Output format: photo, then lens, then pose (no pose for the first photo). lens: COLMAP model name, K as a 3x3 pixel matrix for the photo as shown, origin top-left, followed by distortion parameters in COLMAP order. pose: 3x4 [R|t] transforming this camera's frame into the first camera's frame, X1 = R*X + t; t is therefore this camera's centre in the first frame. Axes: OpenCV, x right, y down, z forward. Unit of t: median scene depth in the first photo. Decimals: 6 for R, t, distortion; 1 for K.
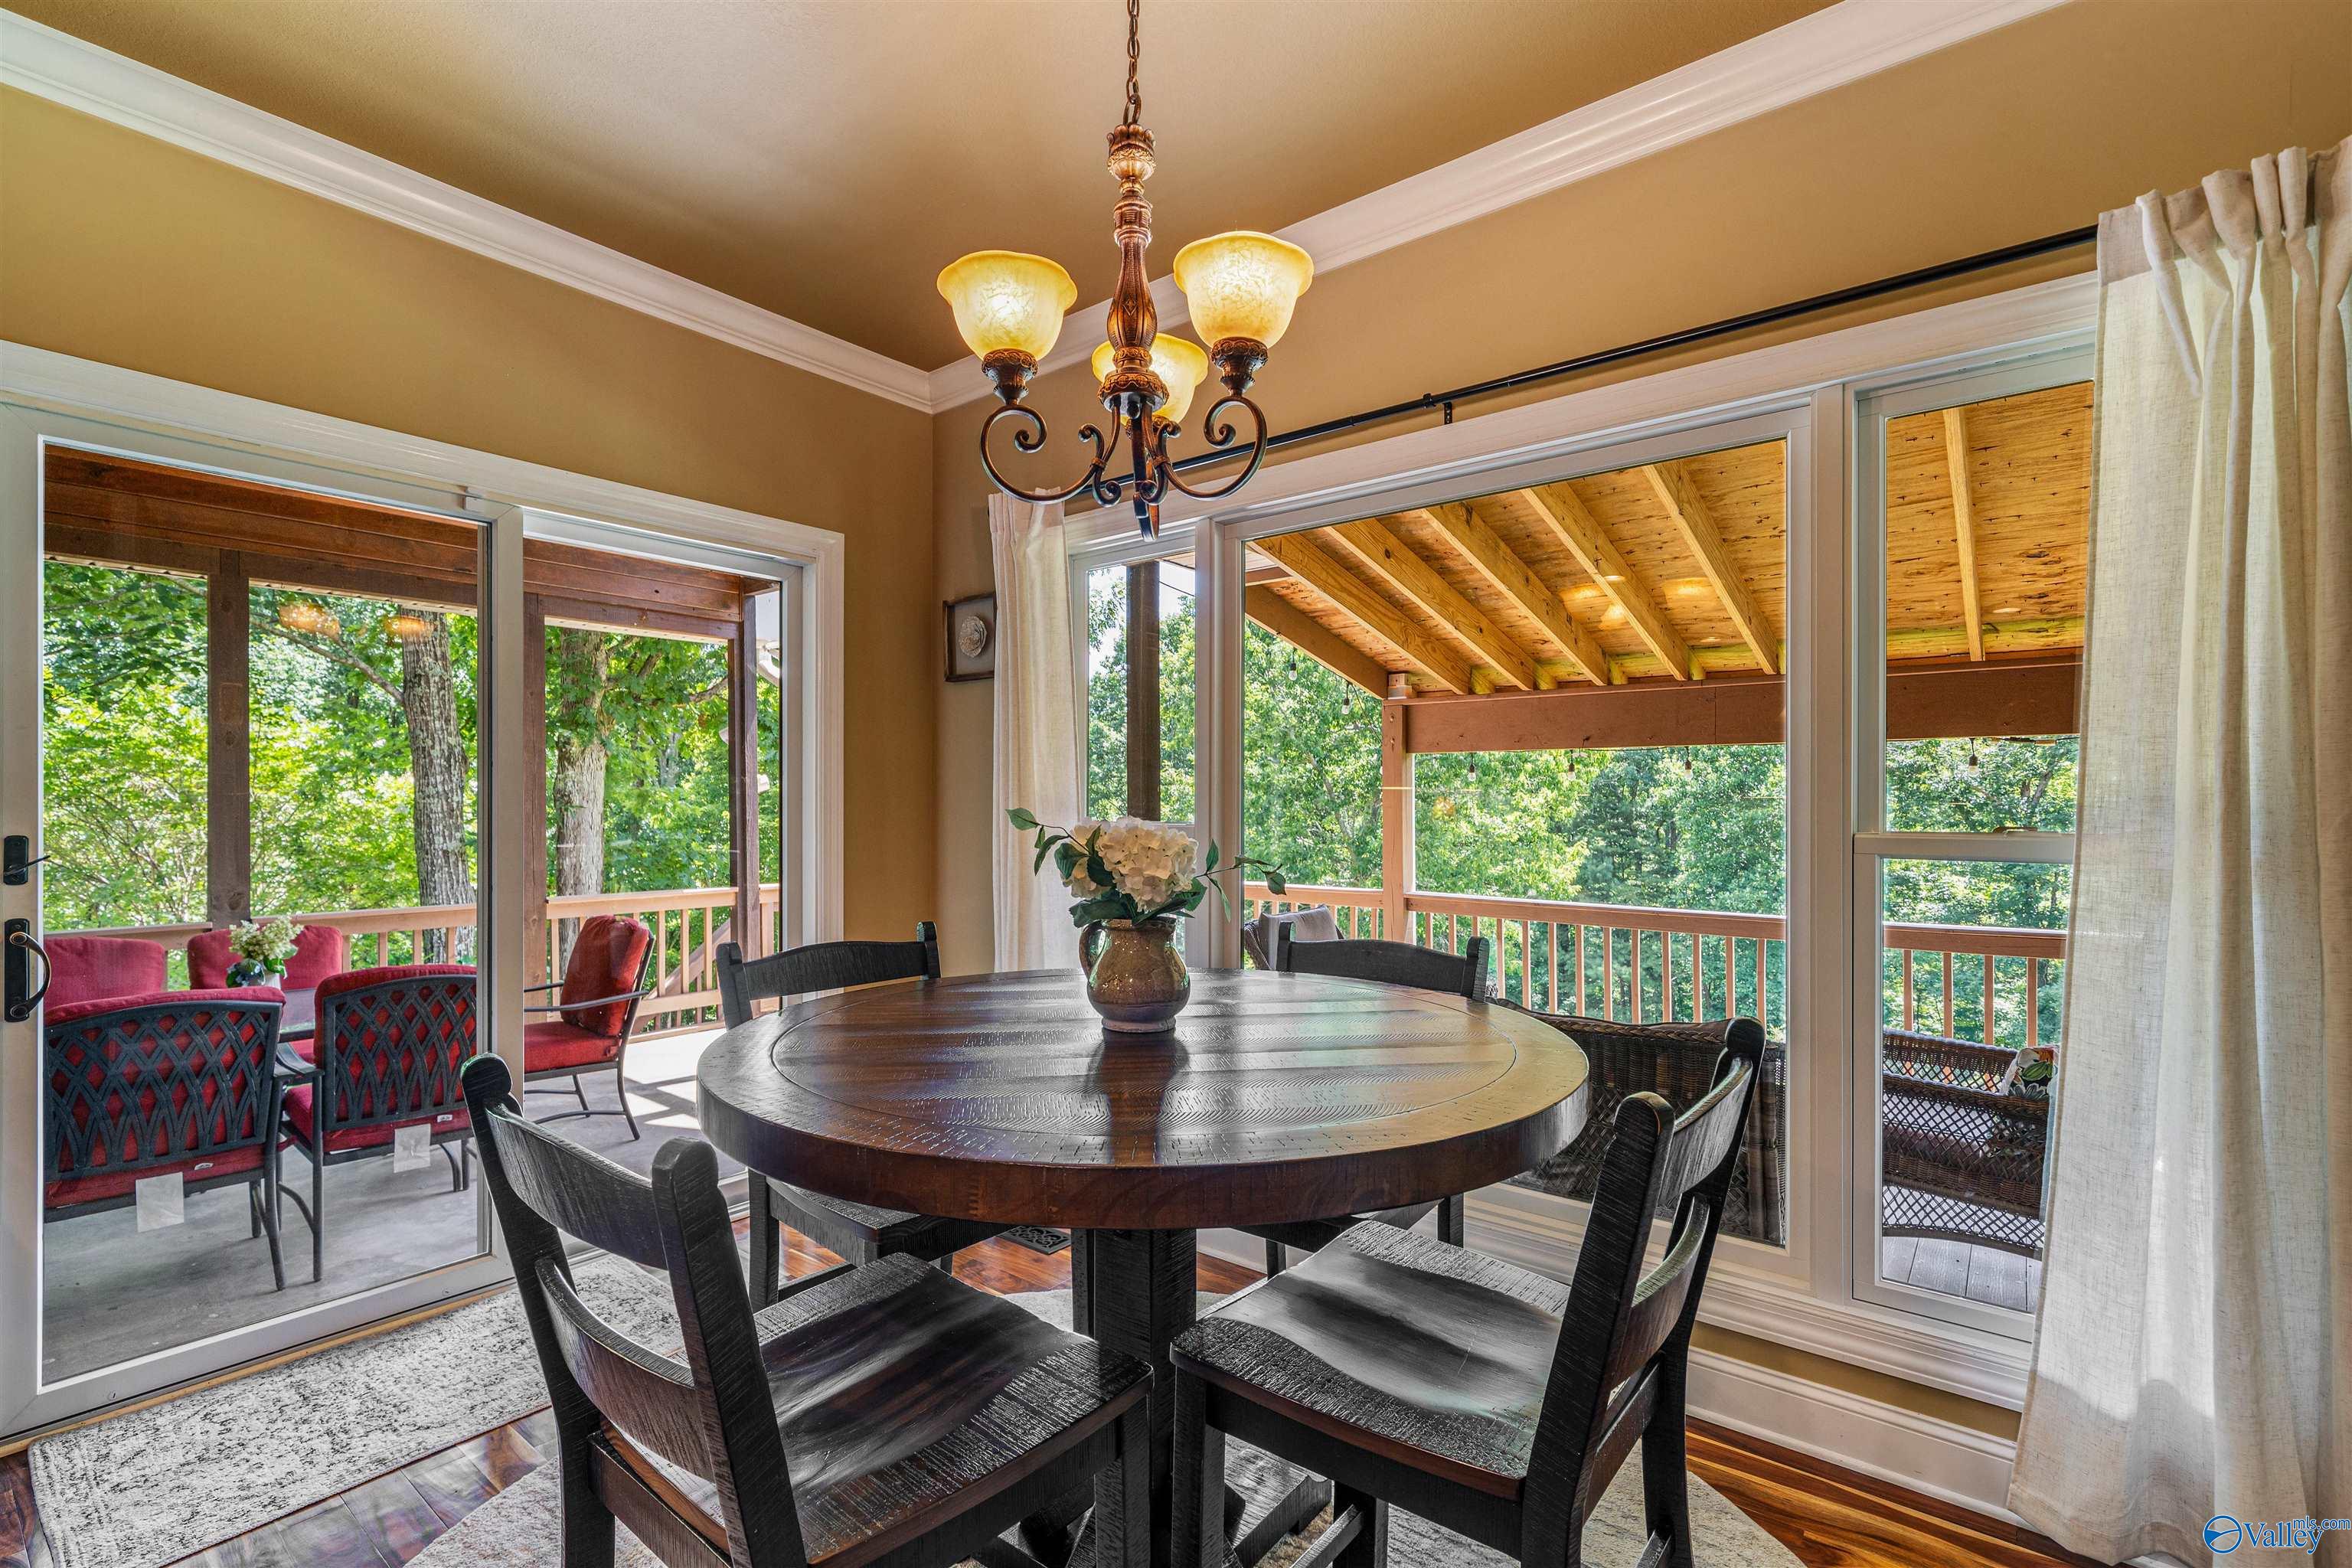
lens RADIAL K [[1055.5, 0, 1179.1], [0, 1055.5, 802.8], [0, 0, 1]] dist [0.002391, 0.000090]
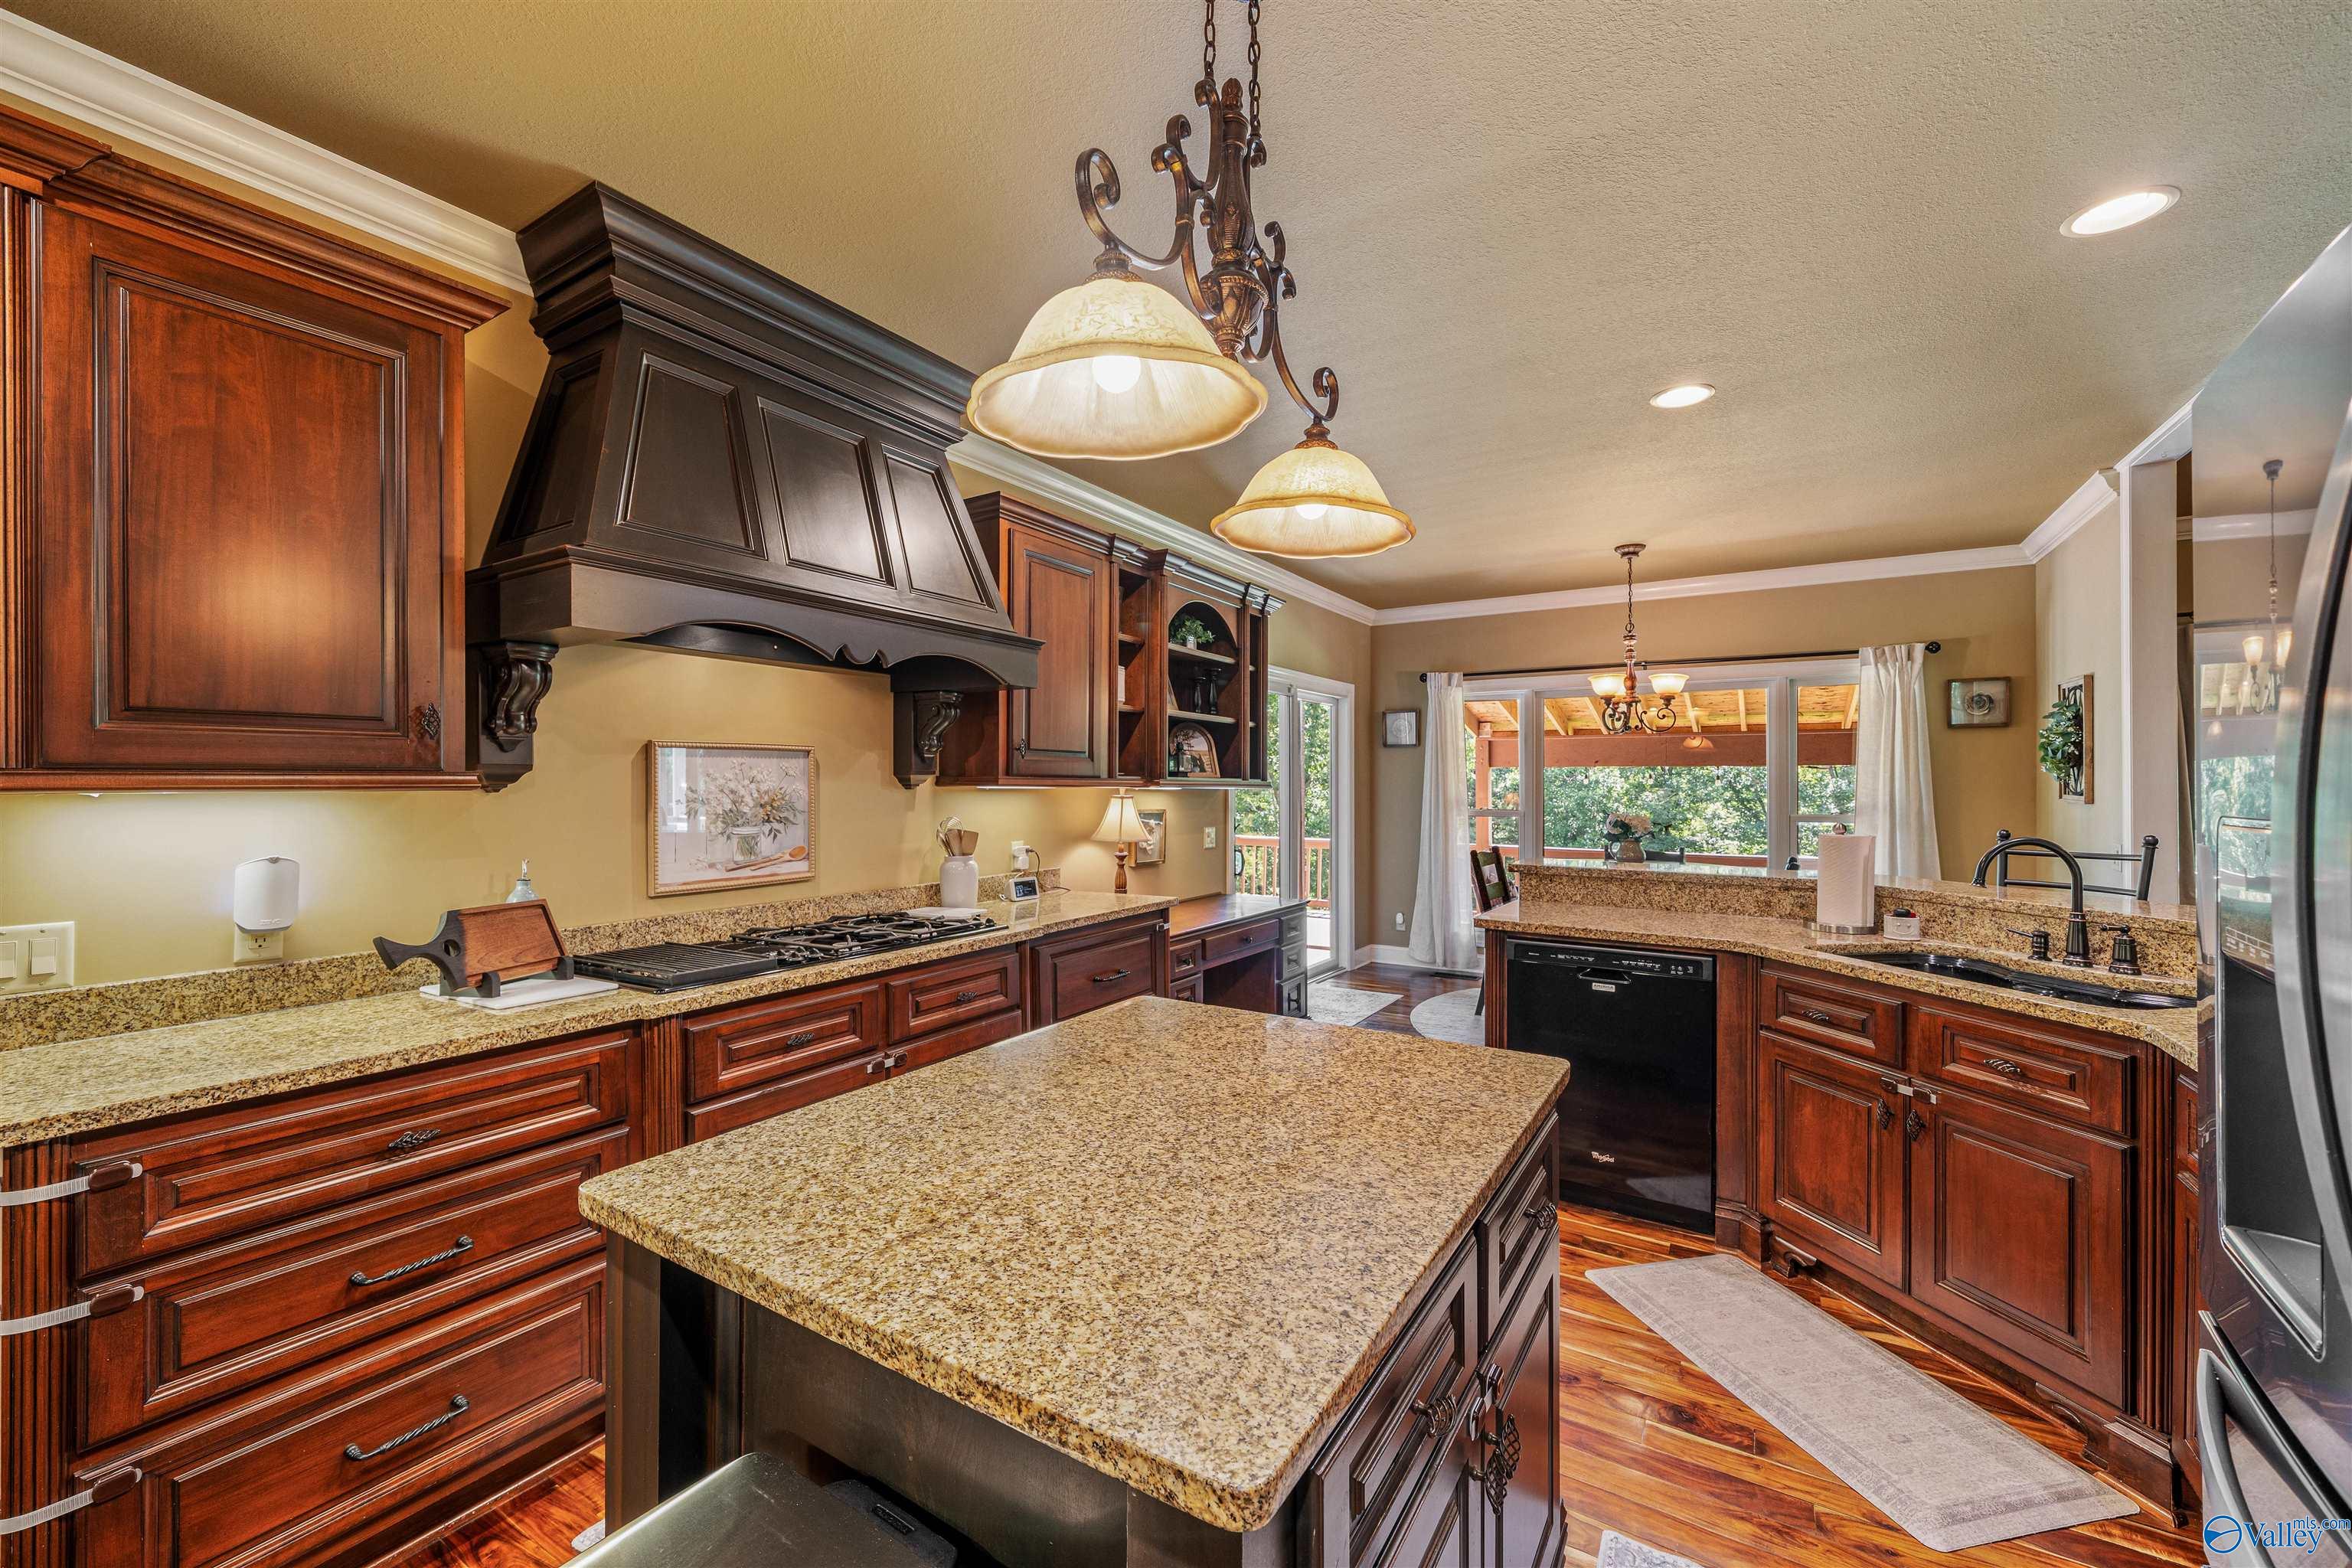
lens RADIAL K [[952.9, 0, 1170.7], [0, 952.9, 778.9], [0, 0, 1]] dist [0.003501, -0.000849]
pose [[0.993282, -0.001809, 0.115708, -1.210897], [0.002102, 0.999995, -0.002407, -0.058410], [-0.115703, 0.002634, 0.993280, -1.291312]]
